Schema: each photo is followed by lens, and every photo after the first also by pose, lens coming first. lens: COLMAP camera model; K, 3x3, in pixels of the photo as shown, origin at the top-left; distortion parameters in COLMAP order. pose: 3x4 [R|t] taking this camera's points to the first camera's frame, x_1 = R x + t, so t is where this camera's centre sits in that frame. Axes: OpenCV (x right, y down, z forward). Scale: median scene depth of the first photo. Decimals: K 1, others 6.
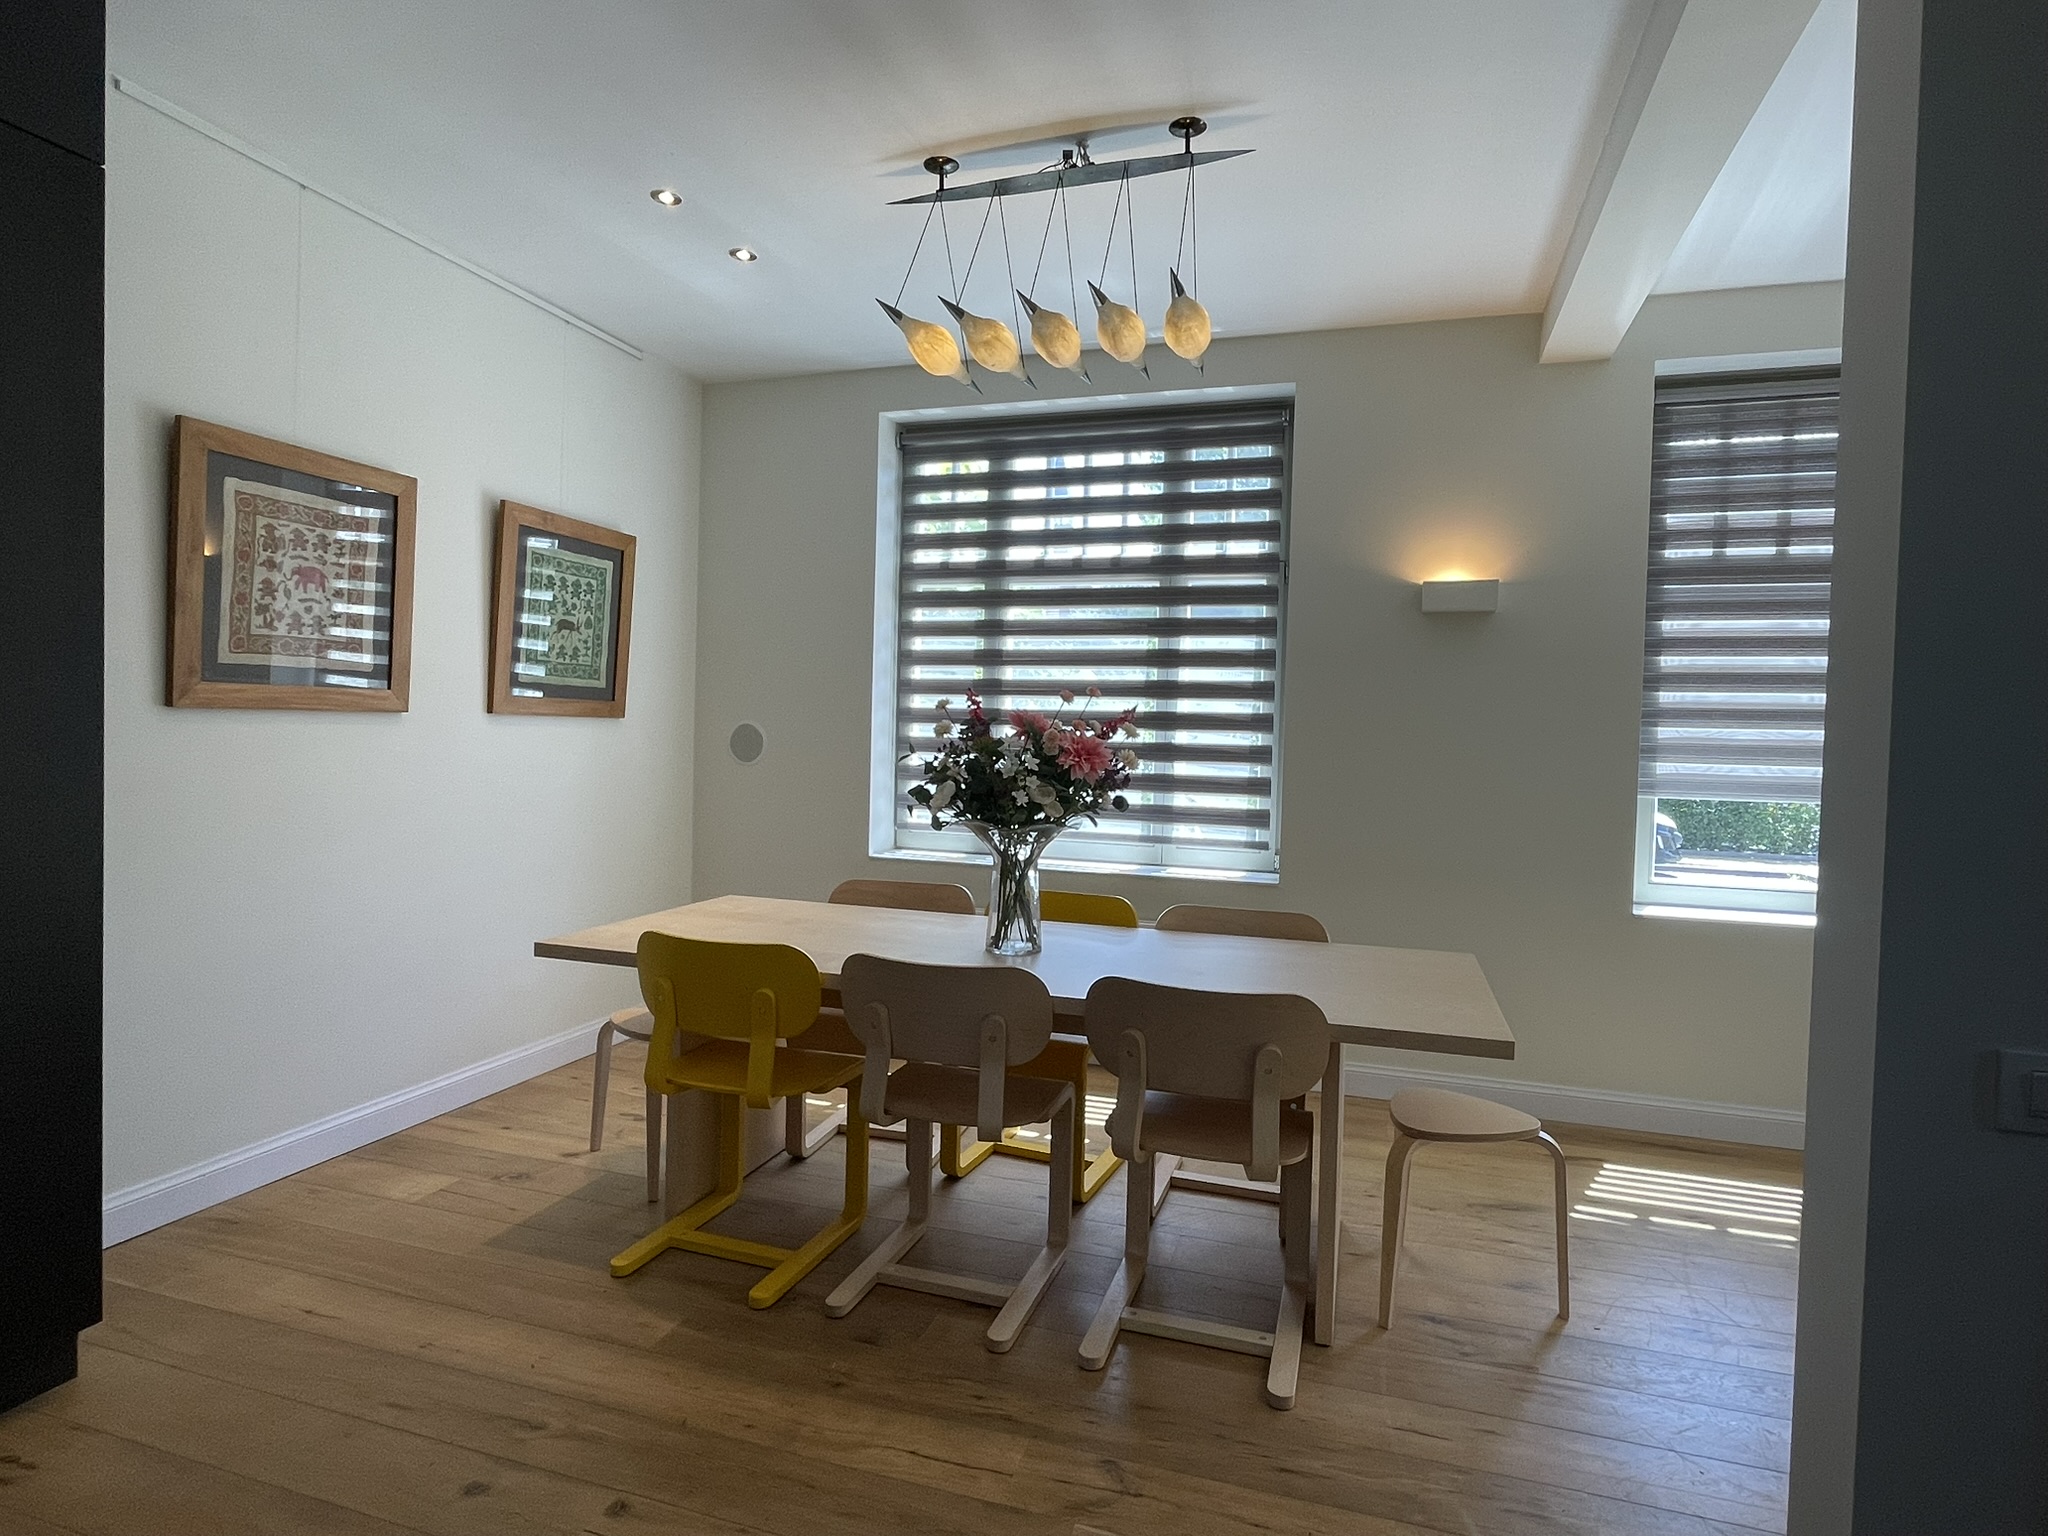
lens RADIAL K [[1093.9, 0, 1037.2], [0, 1093.9, 776.3], [0, 0, 1]] dist [-0.003123, -0.000056]
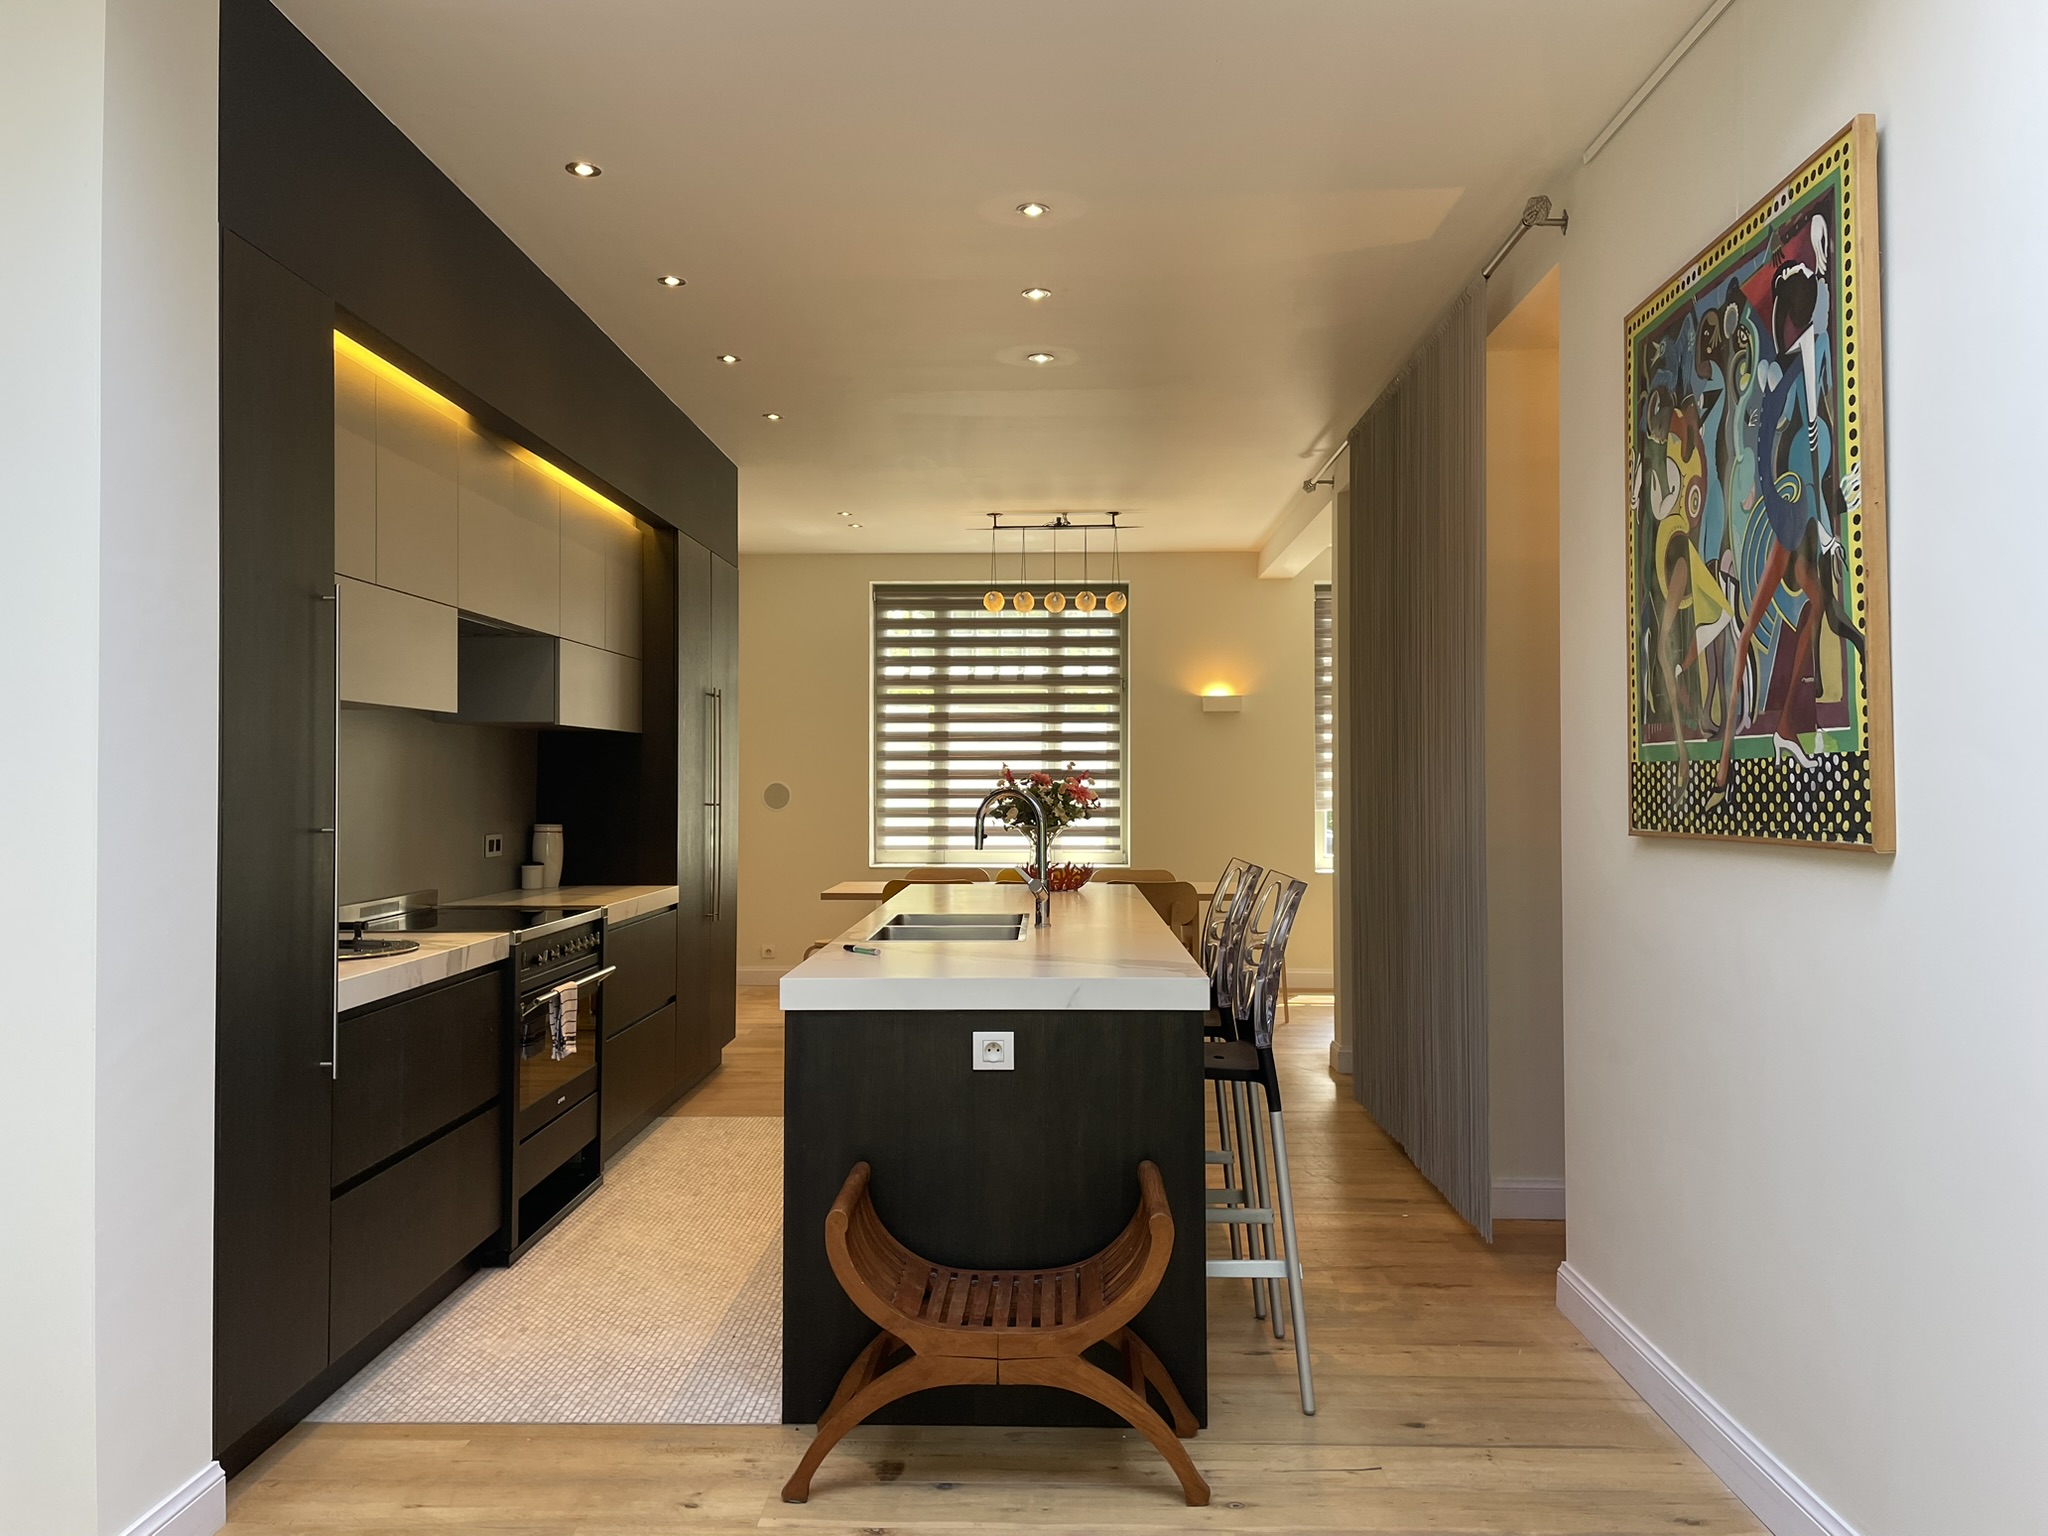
lens RADIAL K [[1564.0, 0, 1024.9], [0, 1564.0, 762.9], [0, 0, 1]] dist [0.050166, 0.000737]
pose [[0.958122, -0.022572, 0.285468, -0.579366], [0.036911, 0.998307, -0.044949, 0.034902], [-0.283971, 0.053603, 0.957333, -1.200818]]
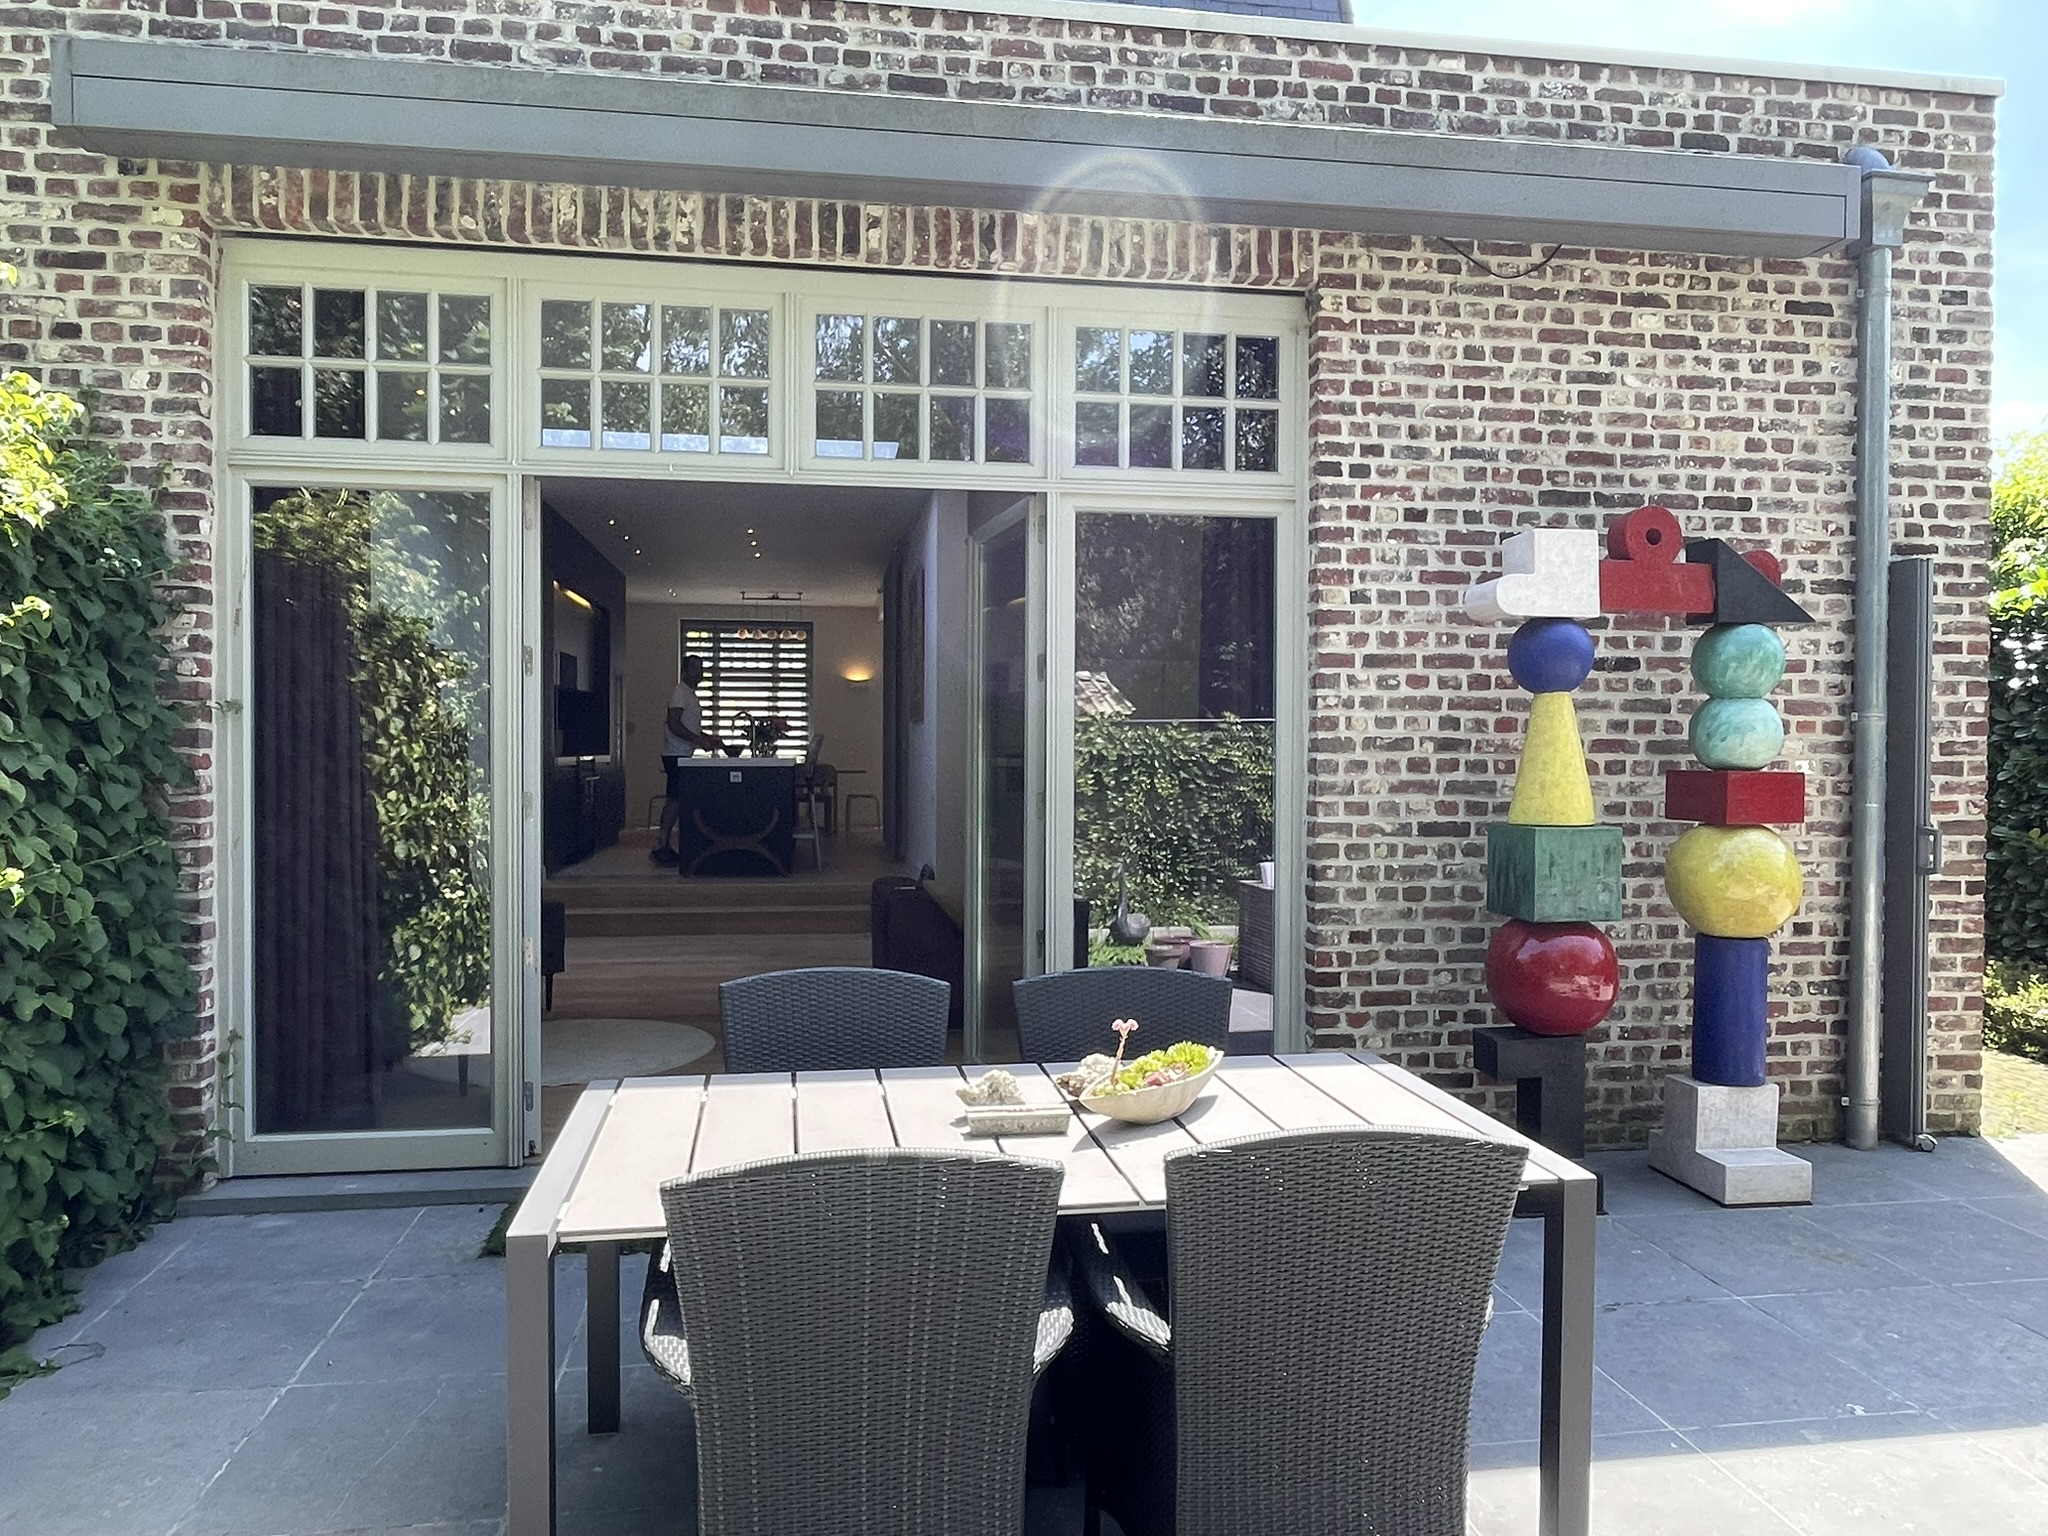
lens RADIAL K [[1356.7, 0, 1009.1], [0, 1356.7, 763.5], [0, 0, 1]] dist [0.000362, -0.001358]
pose [[0.898354, -0.024283, 0.438600, -0.987555], [0.034195, 0.999307, -0.014712, 0.159888], [-0.437939, 0.028214, 0.898562, -2.798177]]
